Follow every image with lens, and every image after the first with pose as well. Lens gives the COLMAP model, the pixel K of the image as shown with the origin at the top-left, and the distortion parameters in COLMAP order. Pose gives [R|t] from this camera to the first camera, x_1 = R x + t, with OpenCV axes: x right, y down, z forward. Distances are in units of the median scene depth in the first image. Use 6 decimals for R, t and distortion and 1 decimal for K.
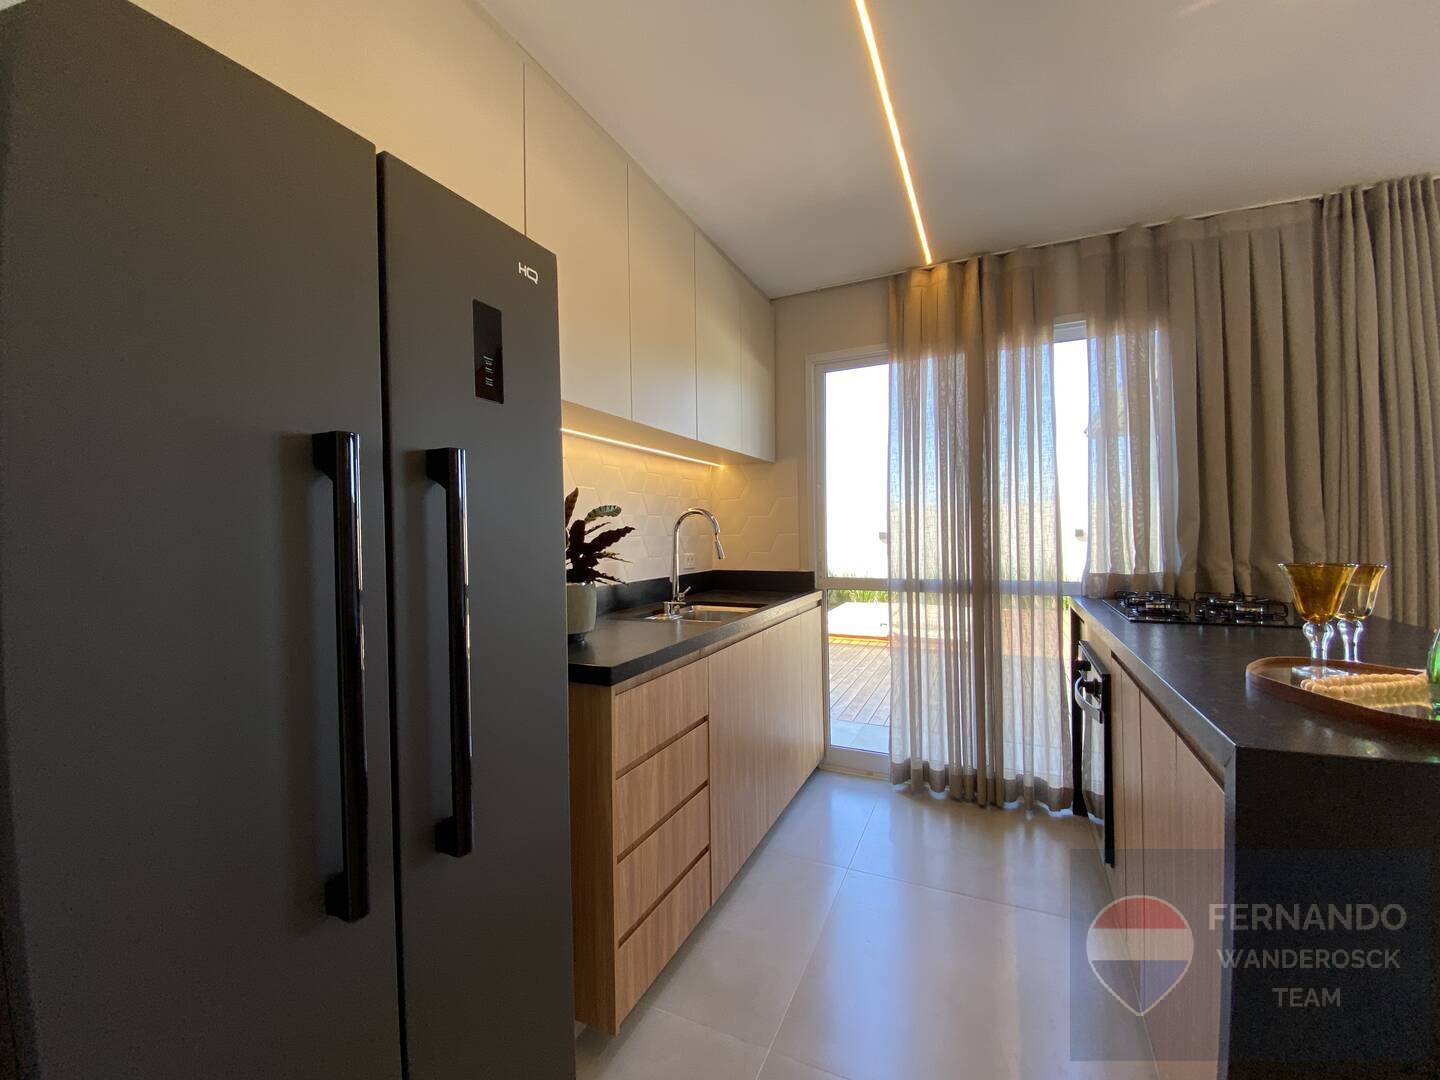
lens RADIAL K [[594.1, 0, 720.0], [0, 594.1, 540.0], [0, 0, 1]] dist [-0.000646, -0.000067]
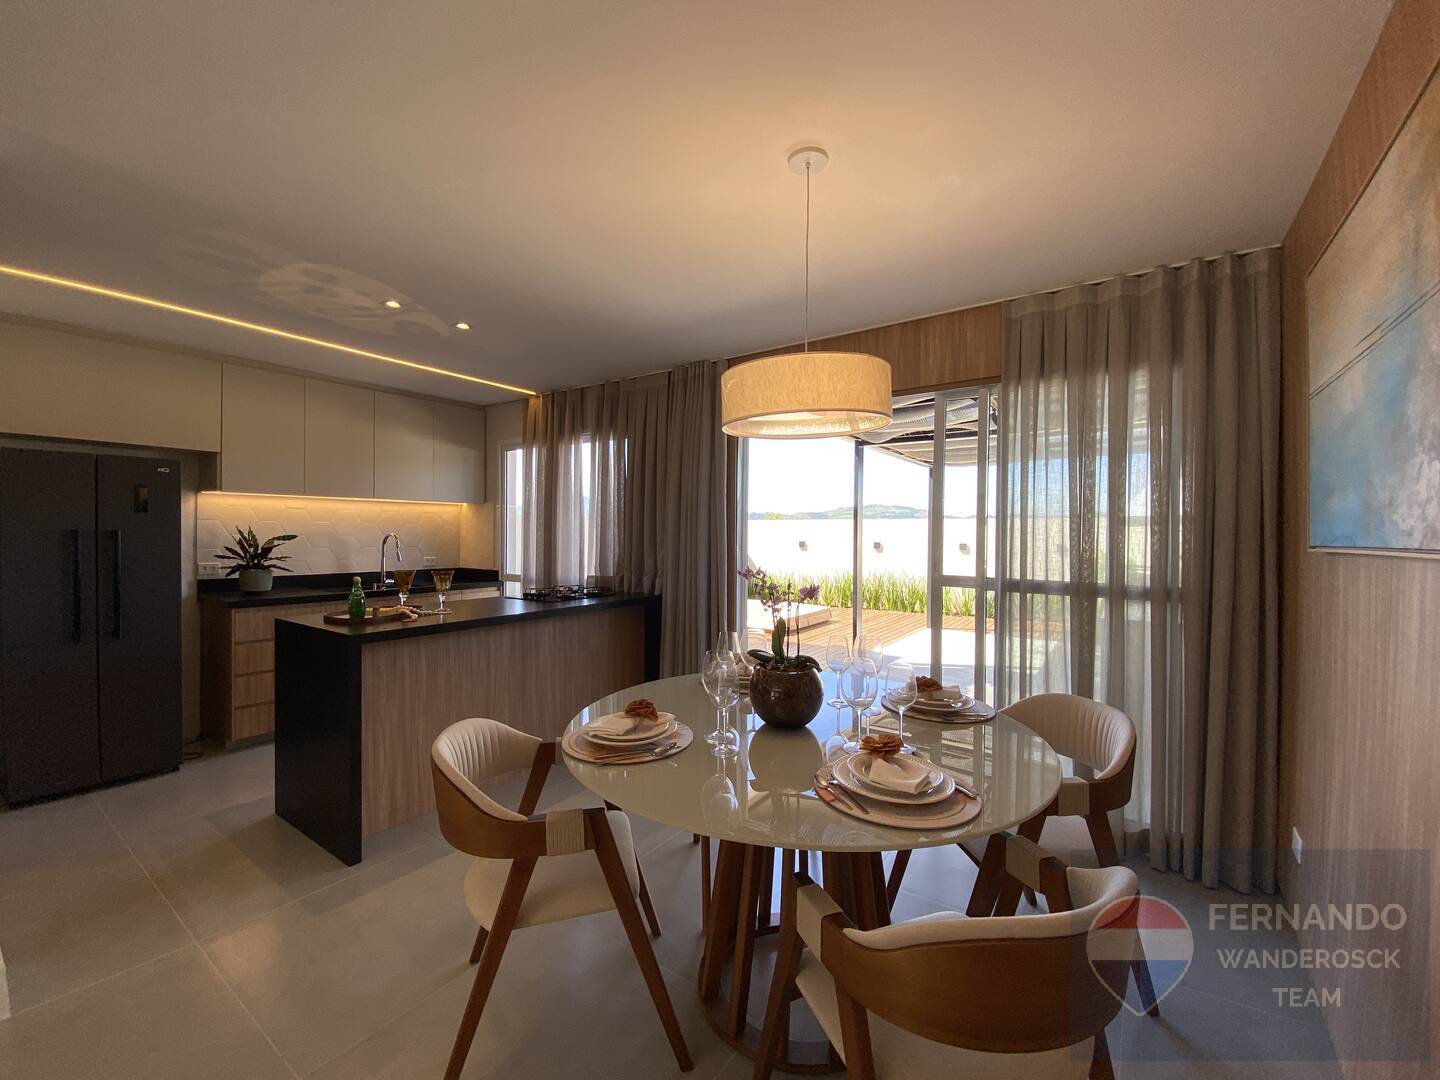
lens RADIAL K [[594.1, 0, 720.0], [0, 594.1, 540.0], [0, 0, 1]] dist [-0.000646, -0.000067]
pose [[0.981998, 0.030308, -0.186444, 1.265805], [-0.029046, 0.999533, 0.009496, -0.077930], [0.186645, -0.003910, 0.982420, -0.619467]]
